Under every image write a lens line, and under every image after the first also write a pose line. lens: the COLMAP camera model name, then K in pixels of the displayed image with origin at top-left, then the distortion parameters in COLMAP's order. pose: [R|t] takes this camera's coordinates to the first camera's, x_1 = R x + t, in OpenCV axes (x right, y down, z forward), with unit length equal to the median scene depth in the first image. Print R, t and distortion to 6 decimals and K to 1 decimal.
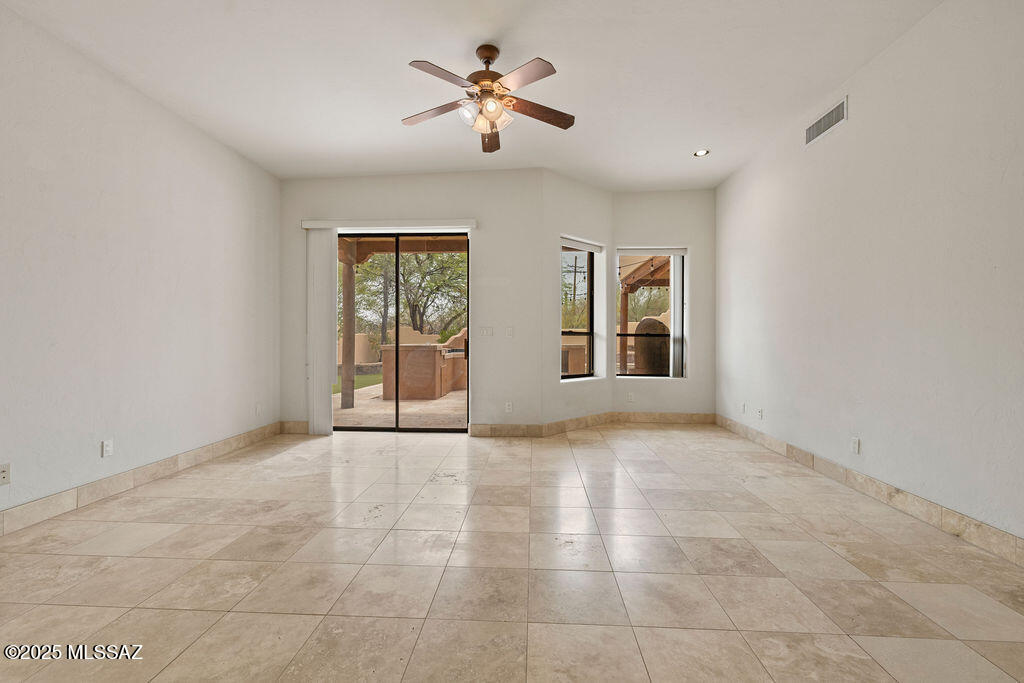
lens RADIAL K [[441.8, 0, 517.5], [0, 441.8, 339.7], [0, 0, 1]] dist [0.000003, -0.000060]
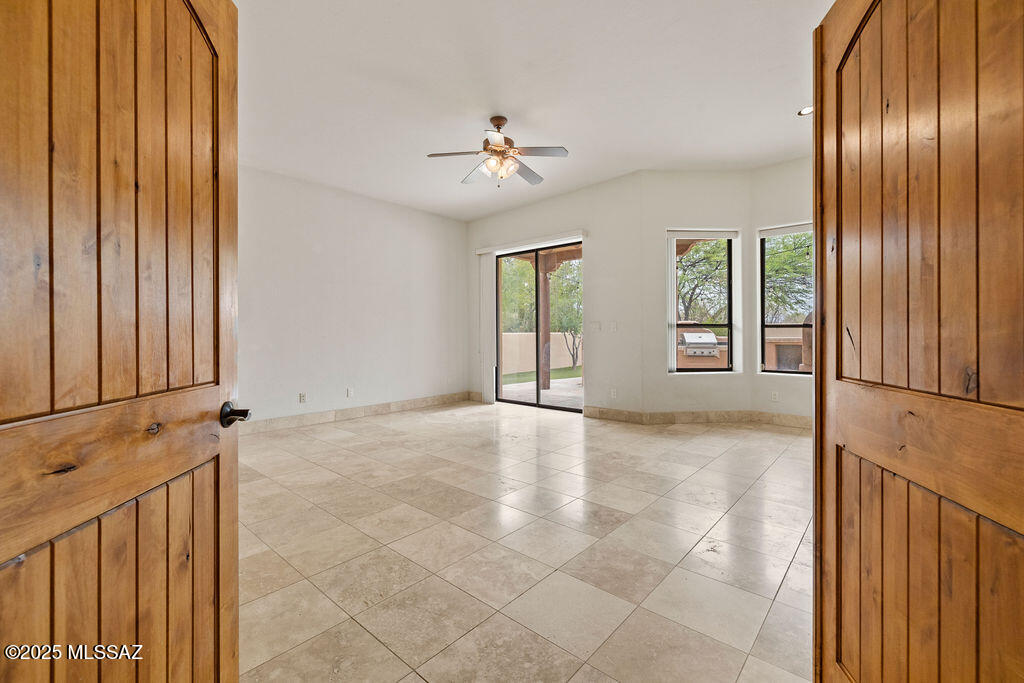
lens RADIAL K [[435.2, 0, 511.0], [0, 435.2, 334.4], [0, 0, 1]] dist [0.006487, -0.000212]
pose [[0.778959, -0.007810, -0.627026, 0.504507], [0.008487, 0.999962, -0.001912, 0.004693], [0.627017, -0.003832, 0.778996, -0.009609]]
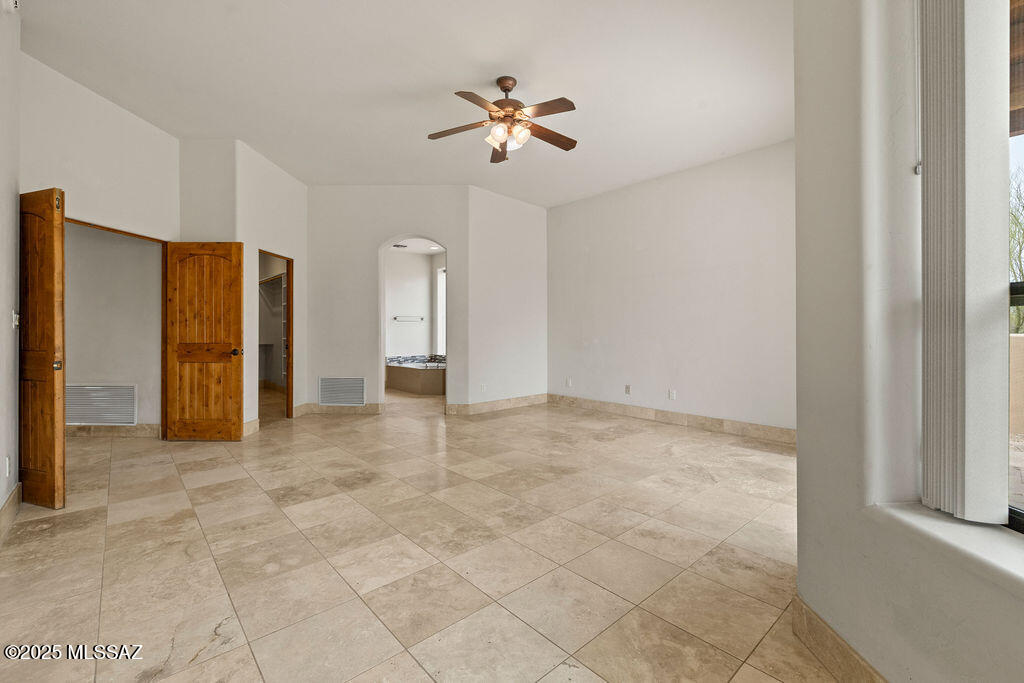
lens RADIAL K [[435.2, 0, 511.0], [0, 435.2, 334.4], [0, 0, 1]] dist [0.006487, -0.000212]
pose [[-0.716980, 0.002971, -0.697087, 0.459453], [0.000098, 0.999991, 0.004161, 0.002329], [0.697094, 0.002915, -0.716974, 1.166417]]
